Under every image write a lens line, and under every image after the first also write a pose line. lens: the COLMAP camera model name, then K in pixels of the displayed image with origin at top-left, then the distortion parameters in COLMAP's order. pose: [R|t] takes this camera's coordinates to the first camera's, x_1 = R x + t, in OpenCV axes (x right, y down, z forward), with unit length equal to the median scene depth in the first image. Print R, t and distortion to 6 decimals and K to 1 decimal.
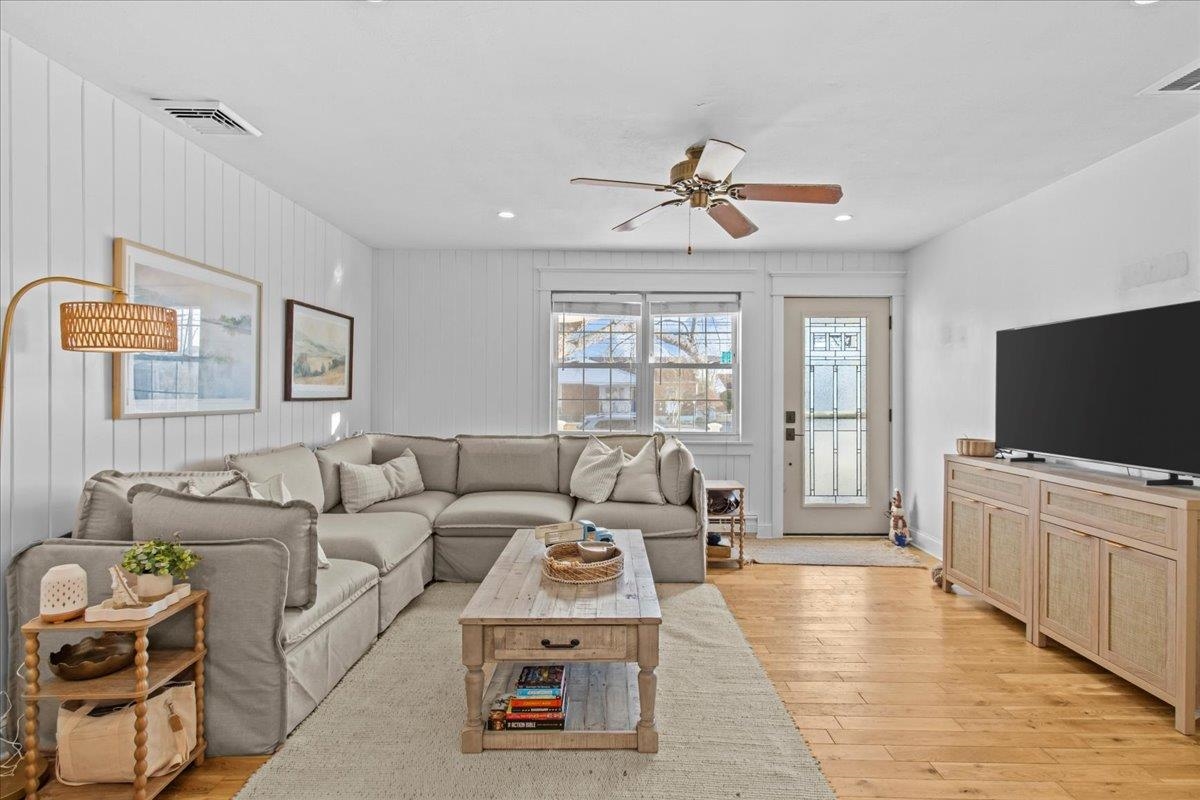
lens RADIAL K [[580.7, 0, 600.0], [0, 580.7, 400.0], [0, 0, 1]] dist [-0.000918, 0.000001]
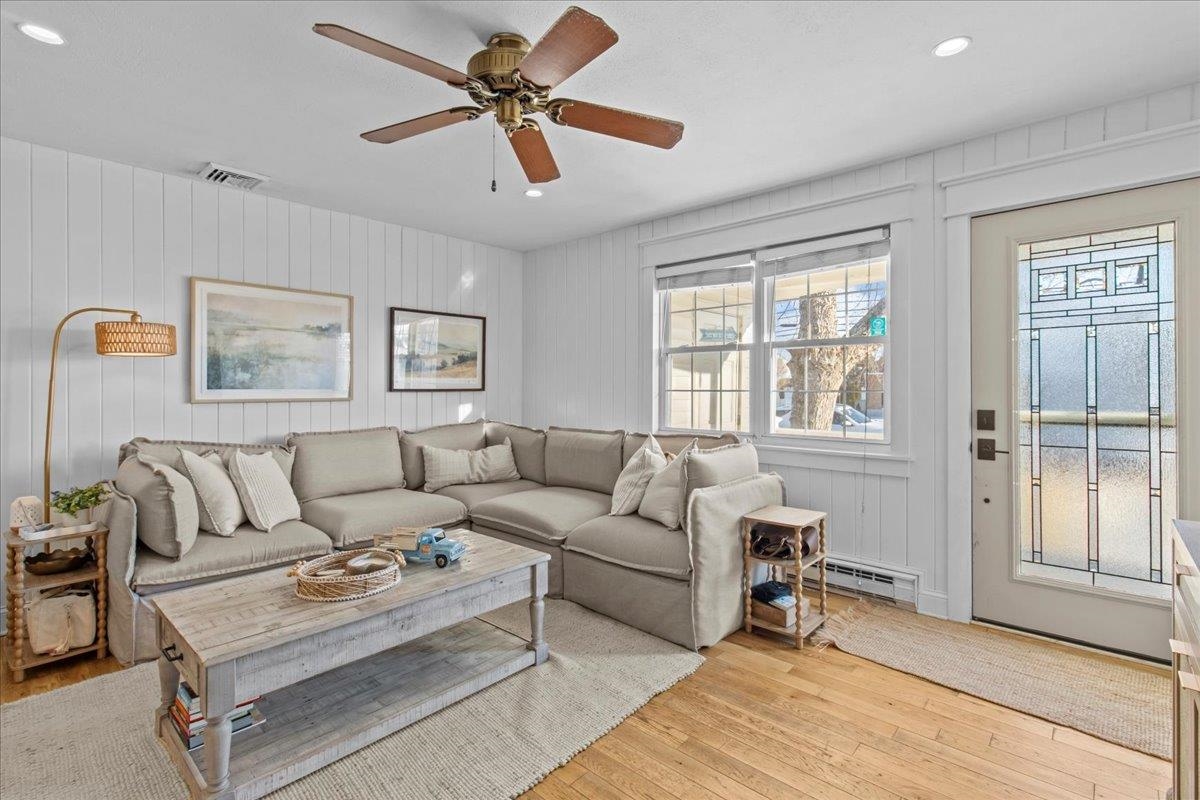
lens RADIAL K [[558.1, 0, 605.5], [0, 558.1, 389.5], [0, 0, 1]] dist [0.002965, 0.001073]
pose [[0.741853, -0.003223, -0.670554, 0.467876], [-0.002065, 0.999973, -0.007091, 0.004103], [0.670559, 0.006645, 0.741826, 0.362756]]
